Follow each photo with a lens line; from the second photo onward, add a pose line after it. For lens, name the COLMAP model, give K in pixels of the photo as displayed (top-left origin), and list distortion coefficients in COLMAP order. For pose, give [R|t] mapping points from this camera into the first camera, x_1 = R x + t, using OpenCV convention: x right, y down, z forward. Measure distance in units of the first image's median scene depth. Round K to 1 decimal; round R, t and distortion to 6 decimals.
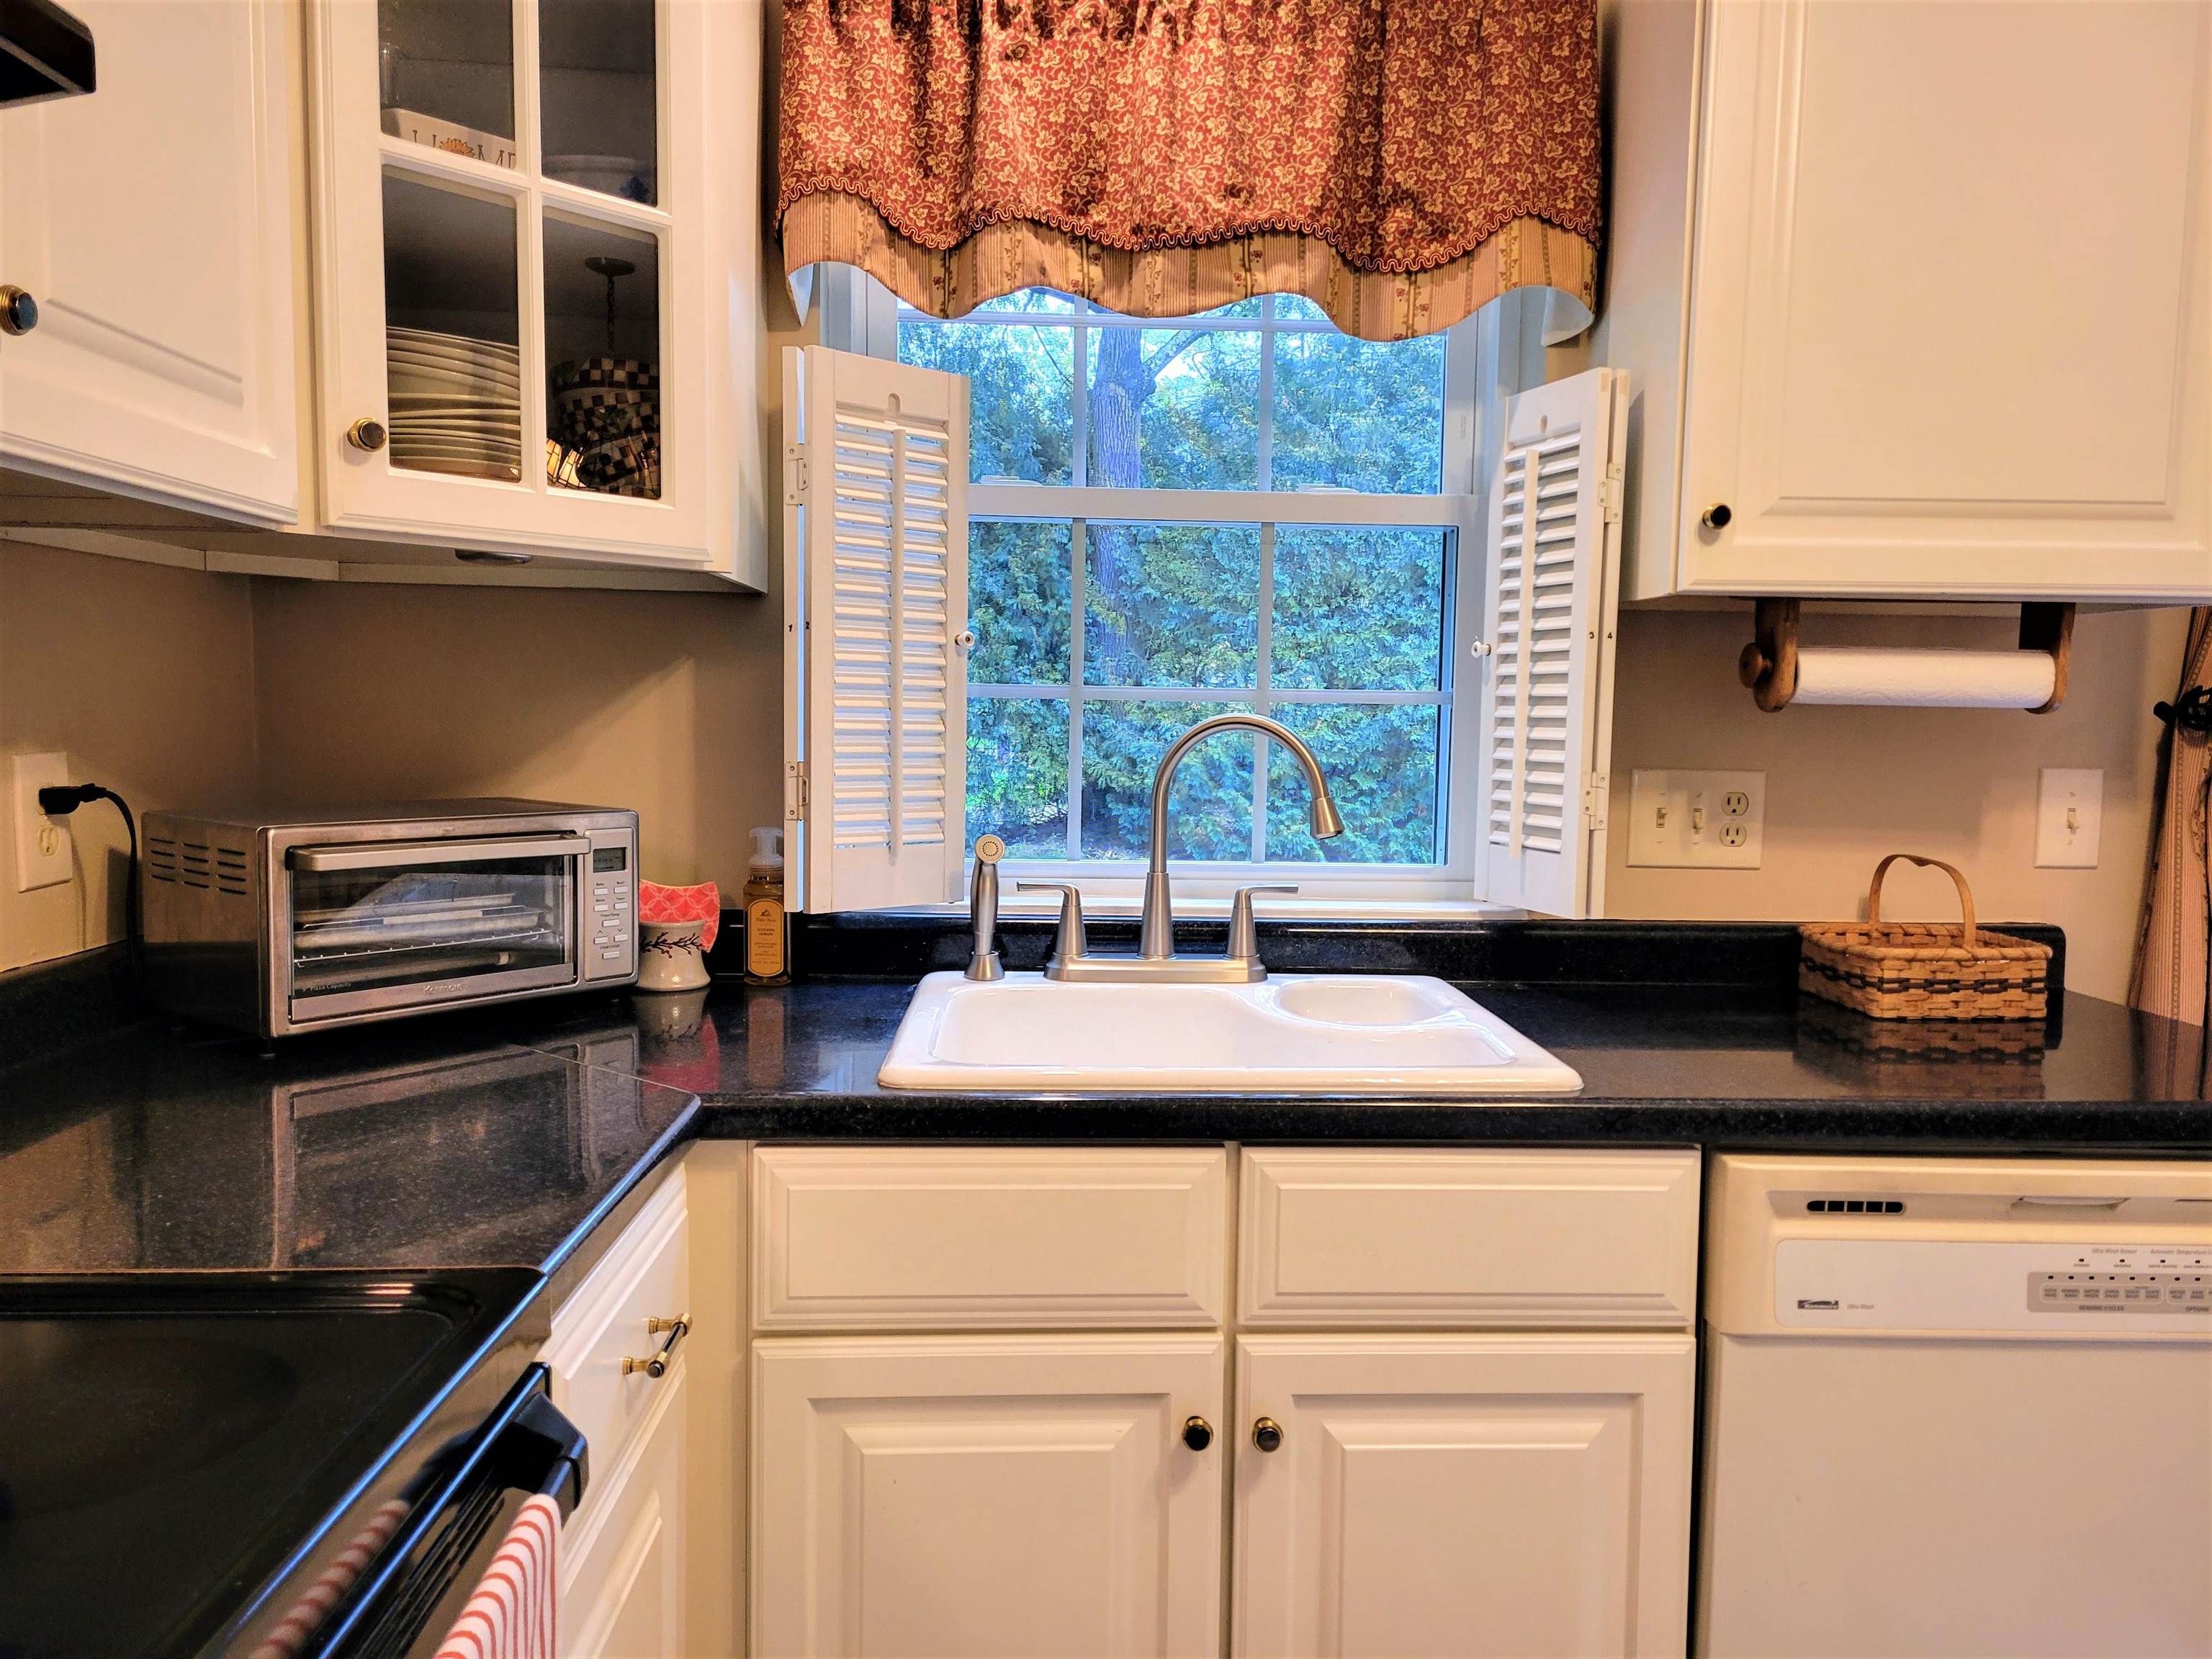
lens RADIAL K [[1660.5, 0, 1109.6], [0, 1660.5, 831.2], [0, 0, 1]] dist [0.040029, -0.009498]
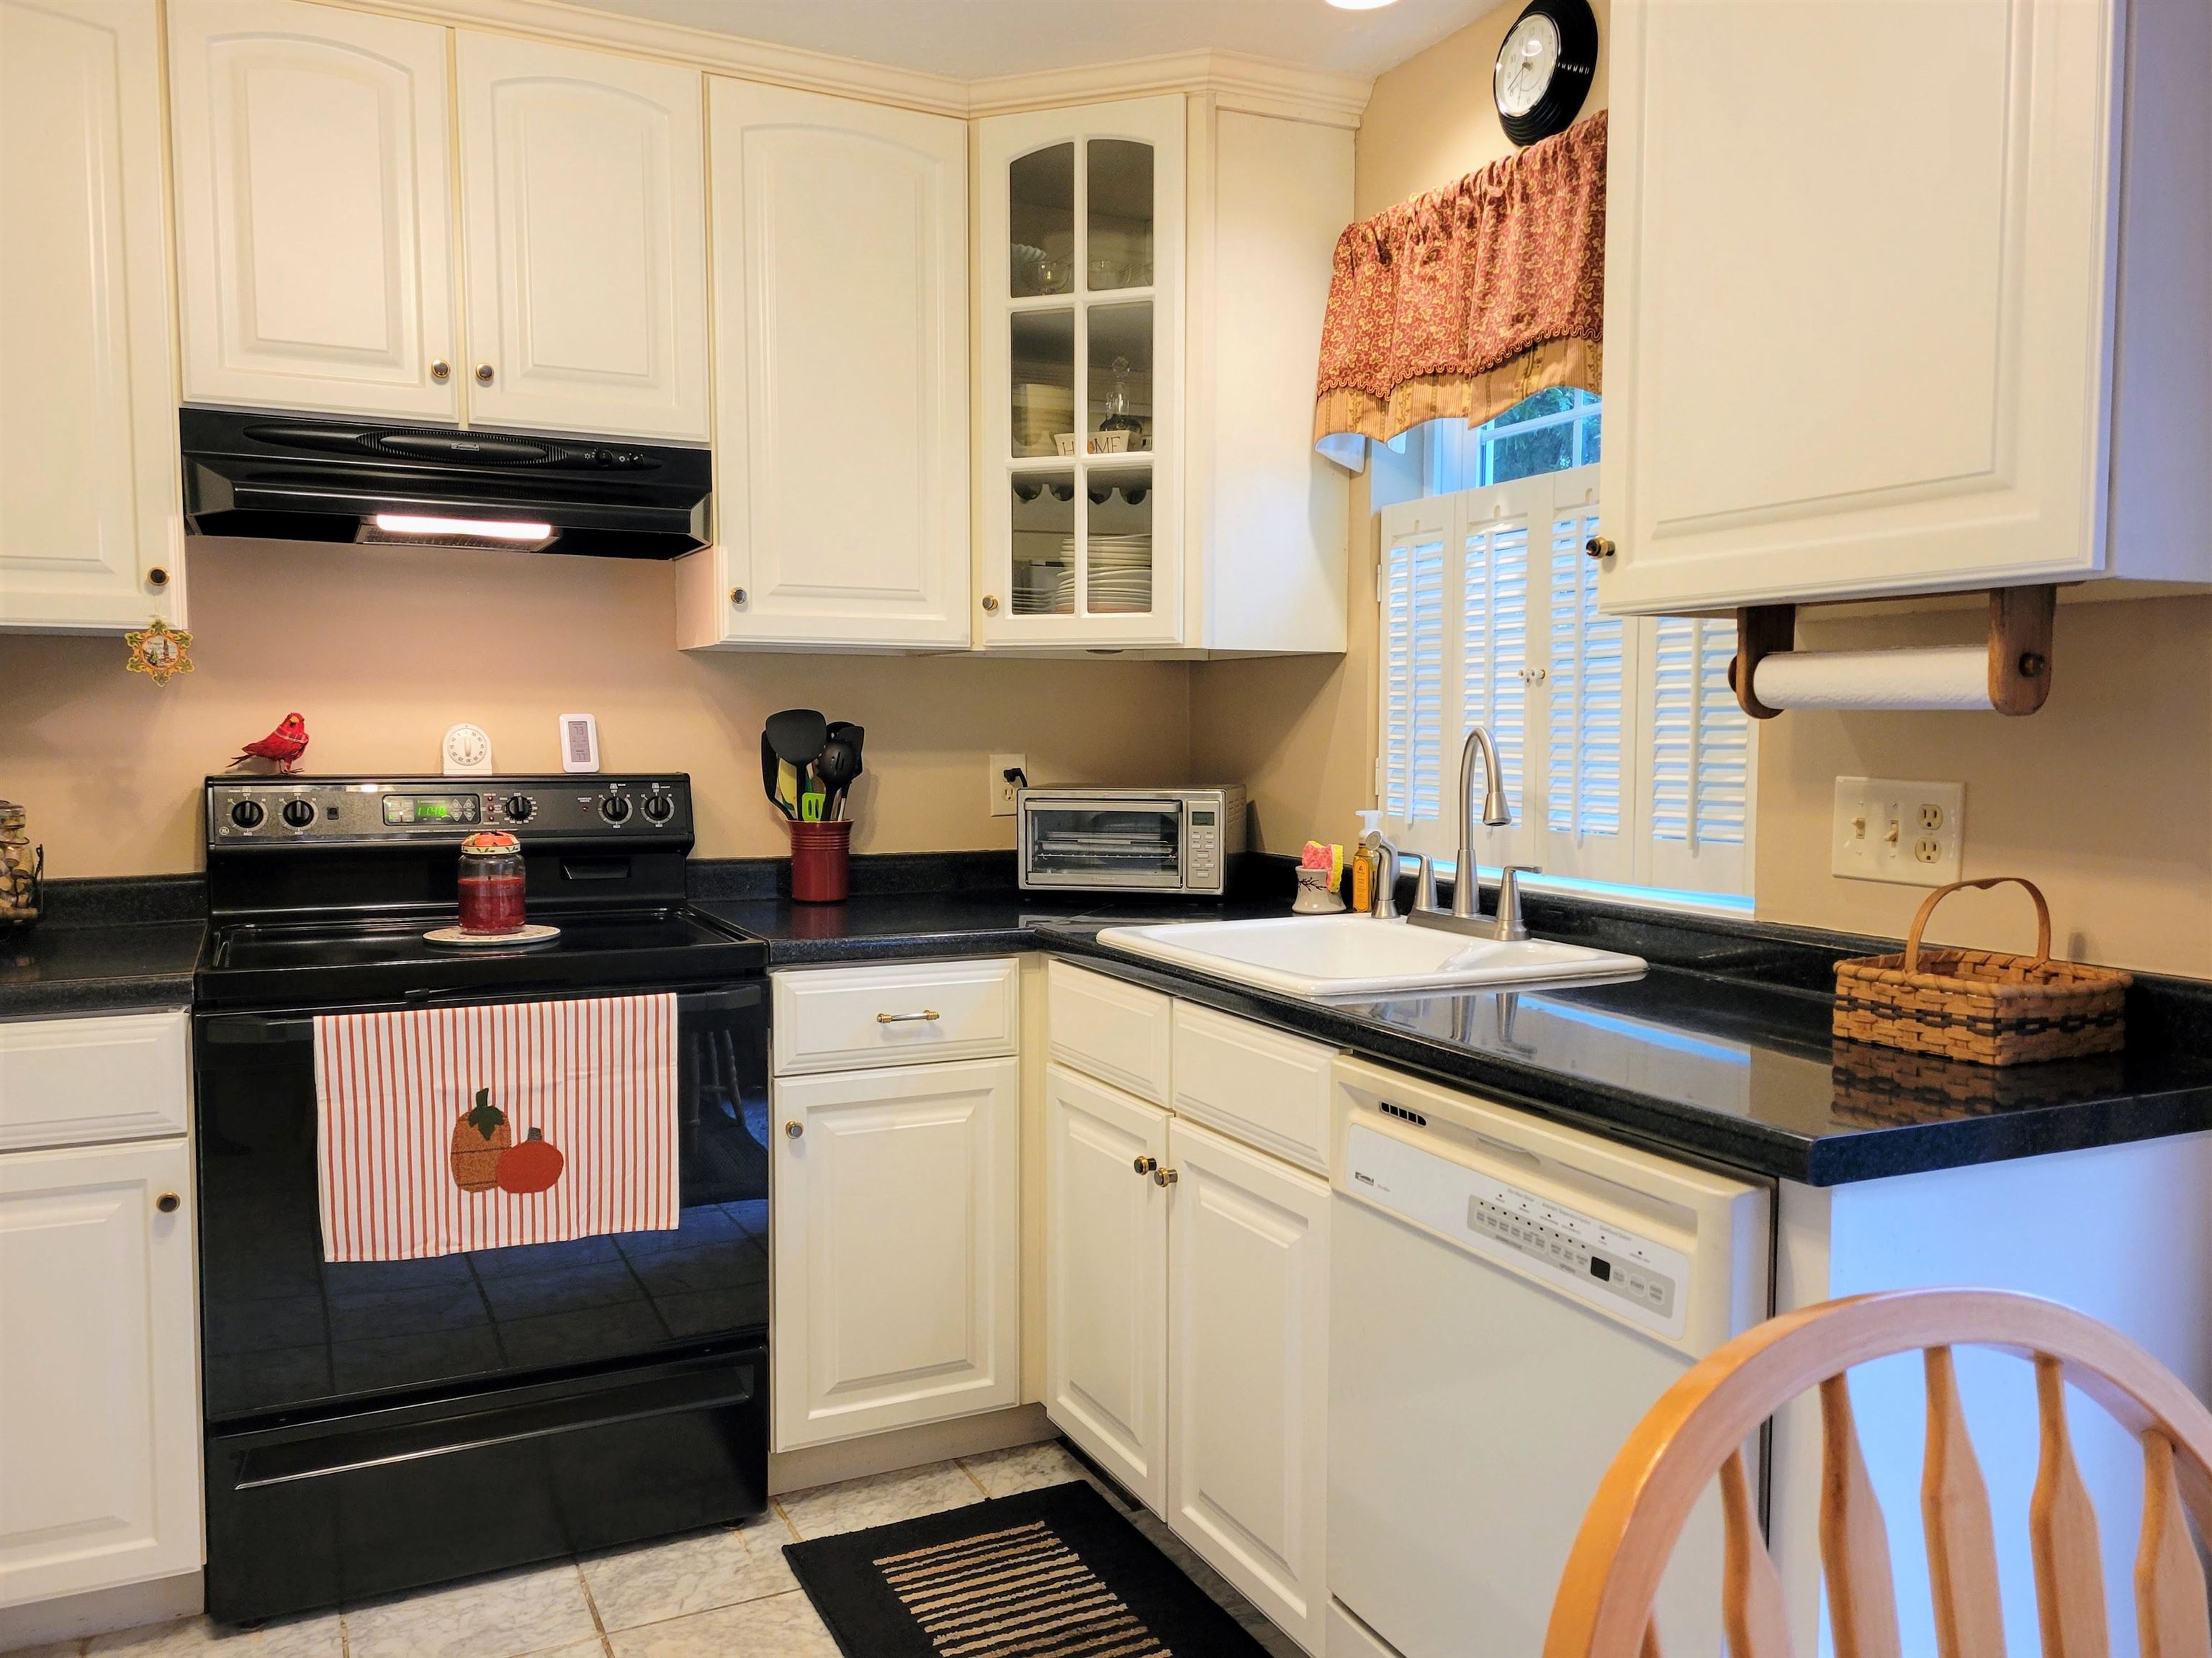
lens RADIAL K [[1660.3, 0, 1099.8], [0, 1660.3, 828.6], [0, 0, 1]] dist [0.040029, -0.009498]
pose [[0.392076, 0.042357, -0.918957, 1.169566], [-0.061897, 0.997890, 0.019587, 0.000596], [0.917848, 0.049202, 0.393870, 0.228731]]
